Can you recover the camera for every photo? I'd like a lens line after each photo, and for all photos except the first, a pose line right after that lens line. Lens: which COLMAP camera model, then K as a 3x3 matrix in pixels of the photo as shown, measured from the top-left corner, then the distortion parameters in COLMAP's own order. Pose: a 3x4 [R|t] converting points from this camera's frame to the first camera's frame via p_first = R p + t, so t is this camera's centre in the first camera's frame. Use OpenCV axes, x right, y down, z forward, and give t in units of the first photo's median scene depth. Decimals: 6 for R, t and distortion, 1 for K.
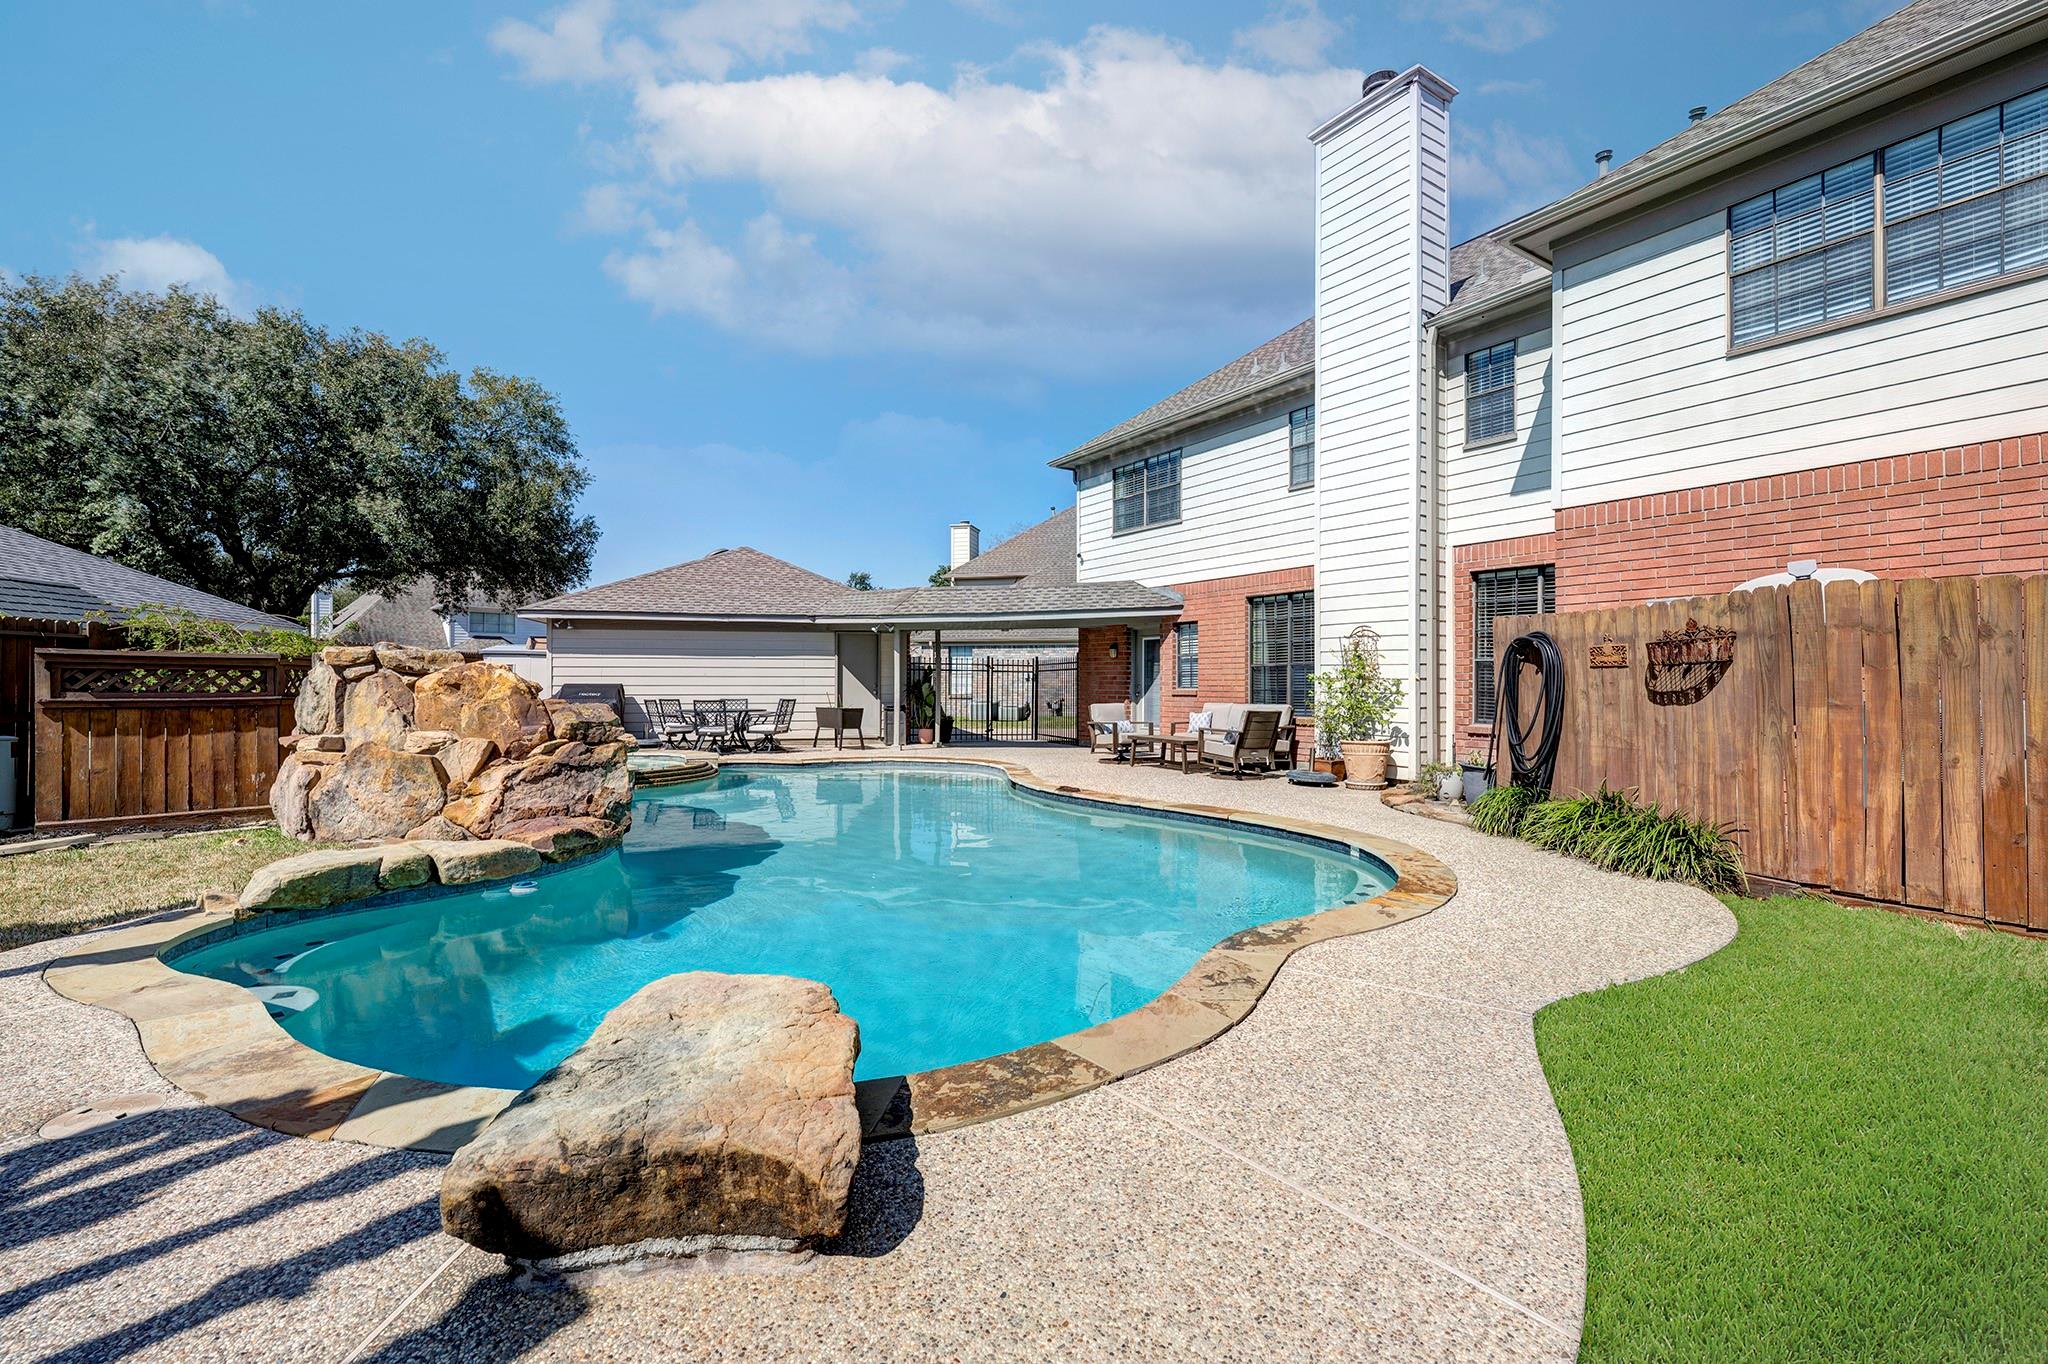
lens RADIAL K [[862.8, 0, 1019.4], [0, 862.8, 679.6], [0, 0, 1]] dist [0.000428, -0.000469]
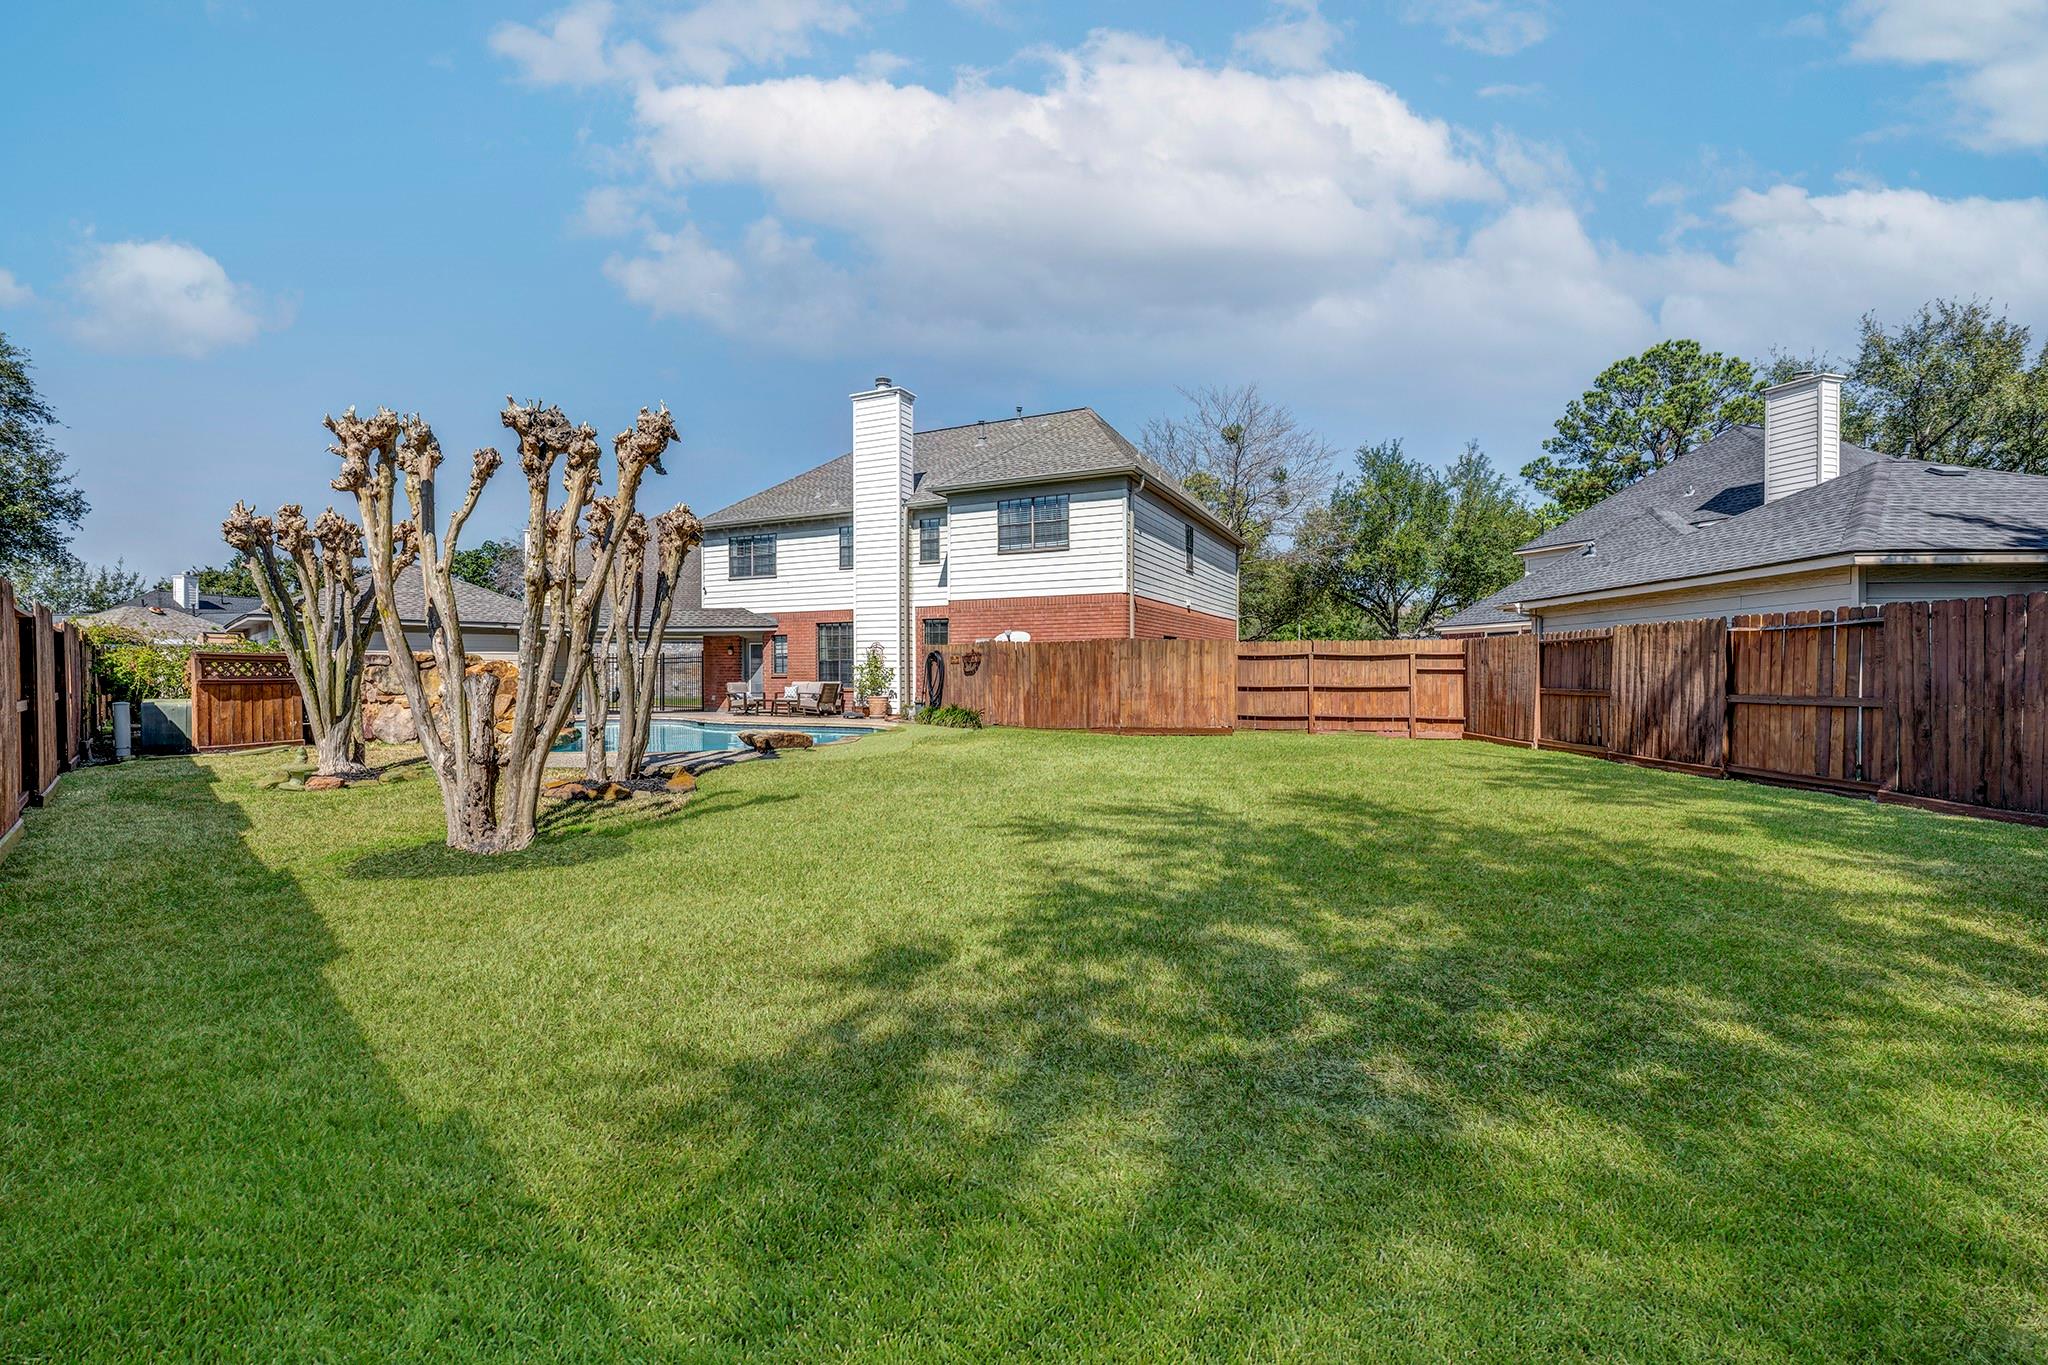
lens RADIAL K [[862.8, 0, 1016.9], [0, 862.8, 681.1], [0, 0, 1]] dist [0.000428, -0.000469]
pose [[0.854446, -0.009229, 0.519457, -0.368905], [0.002180, 0.999897, 0.014179, 0.002543], [-0.519535, -0.010982, 0.854379, -0.893334]]
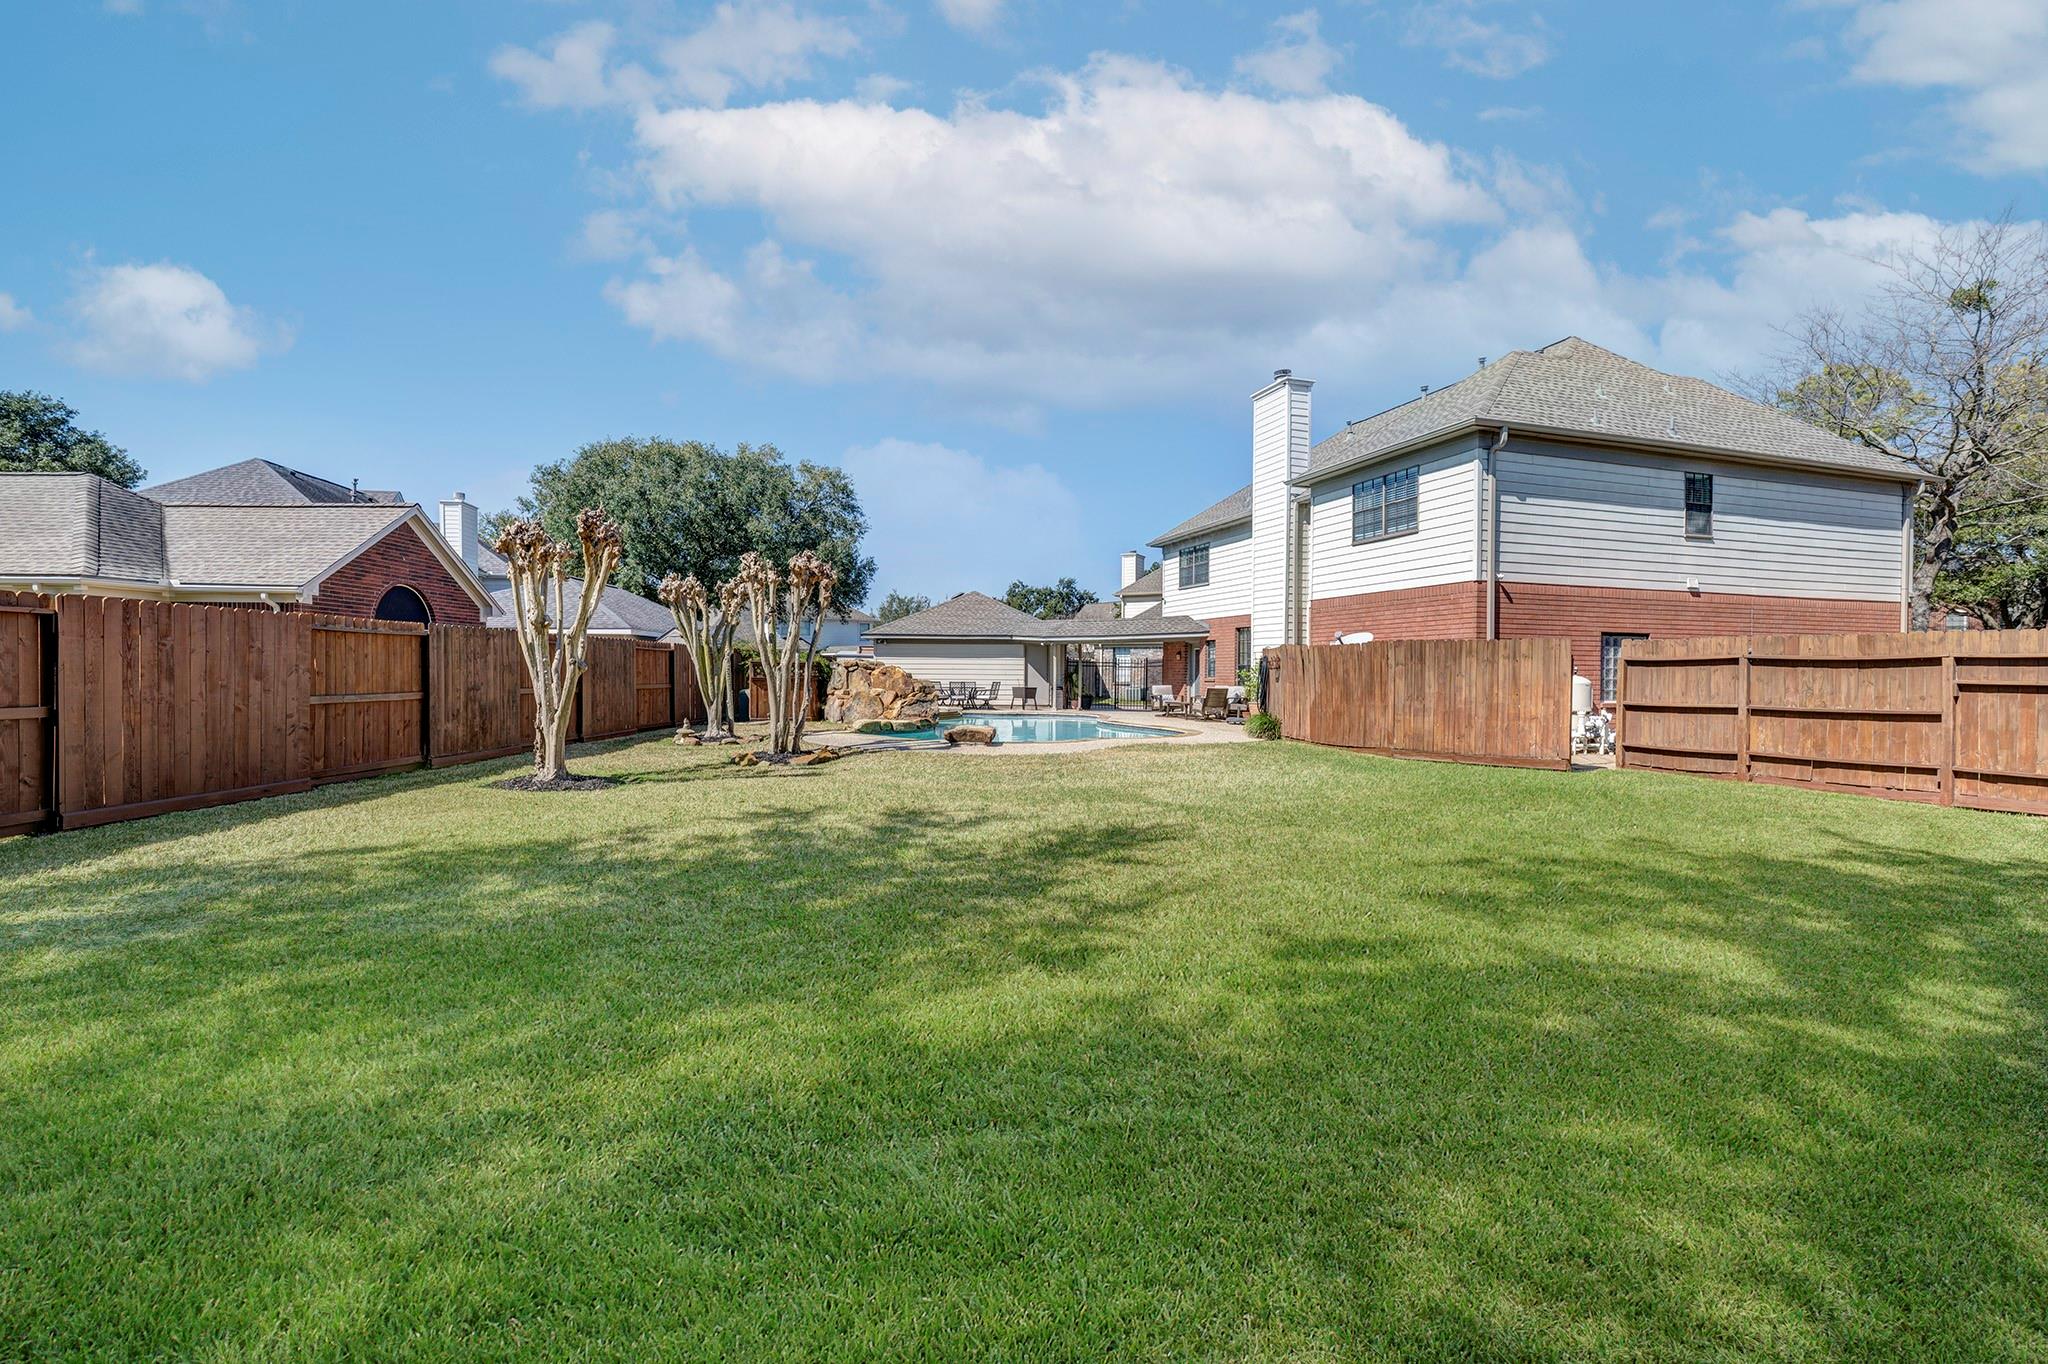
lens RADIAL K [[862.8, 0, 1017.3], [0, 862.8, 682.0], [0, 0, 1]] dist [0.000428, -0.000469]
pose [[0.968060, 0.008323, -0.250580, 0.310951], [-0.005079, 0.999895, 0.013589, -0.003642], [0.250667, -0.011882, 0.968000, -1.019234]]
